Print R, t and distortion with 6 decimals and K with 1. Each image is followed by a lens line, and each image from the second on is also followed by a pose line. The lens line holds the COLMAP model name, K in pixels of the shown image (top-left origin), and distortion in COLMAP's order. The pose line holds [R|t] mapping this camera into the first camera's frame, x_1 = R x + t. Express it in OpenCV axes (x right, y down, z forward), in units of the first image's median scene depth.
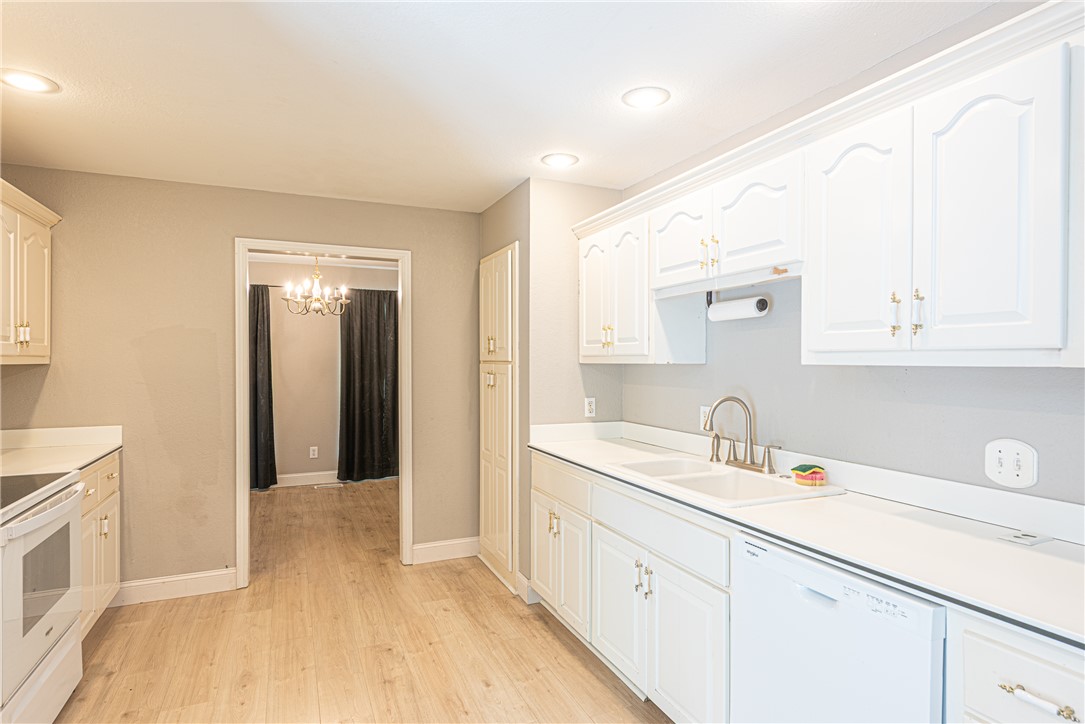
lens RADIAL K [[584.3, 0, 557.7], [0, 584.3, 374.1], [0, 0, 1]] dist [-0.007886, 0.000381]
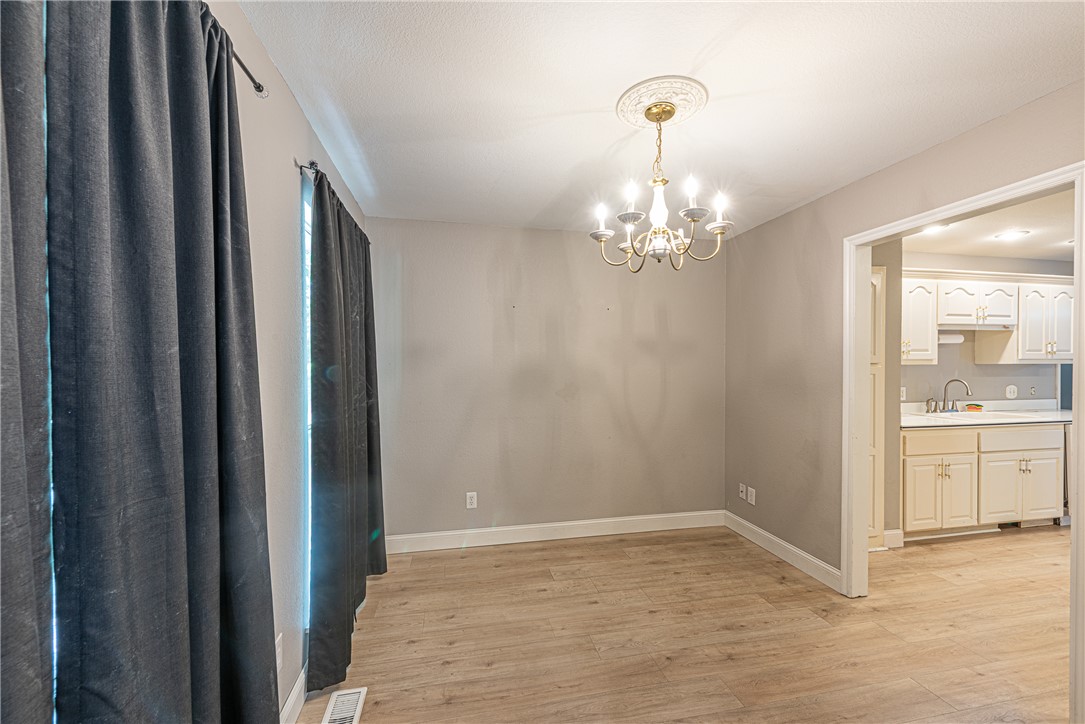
lens RADIAL K [[446.5, 0, 541.1], [0, 446.5, 371.6], [0, 0, 1]] dist [0.008429, -0.000958]
pose [[0.208616, -0.014552, 0.977889, -1.234263], [0.023205, 0.999681, 0.009926, -0.031074], [-0.977722, 0.020621, 0.208887, 1.612898]]
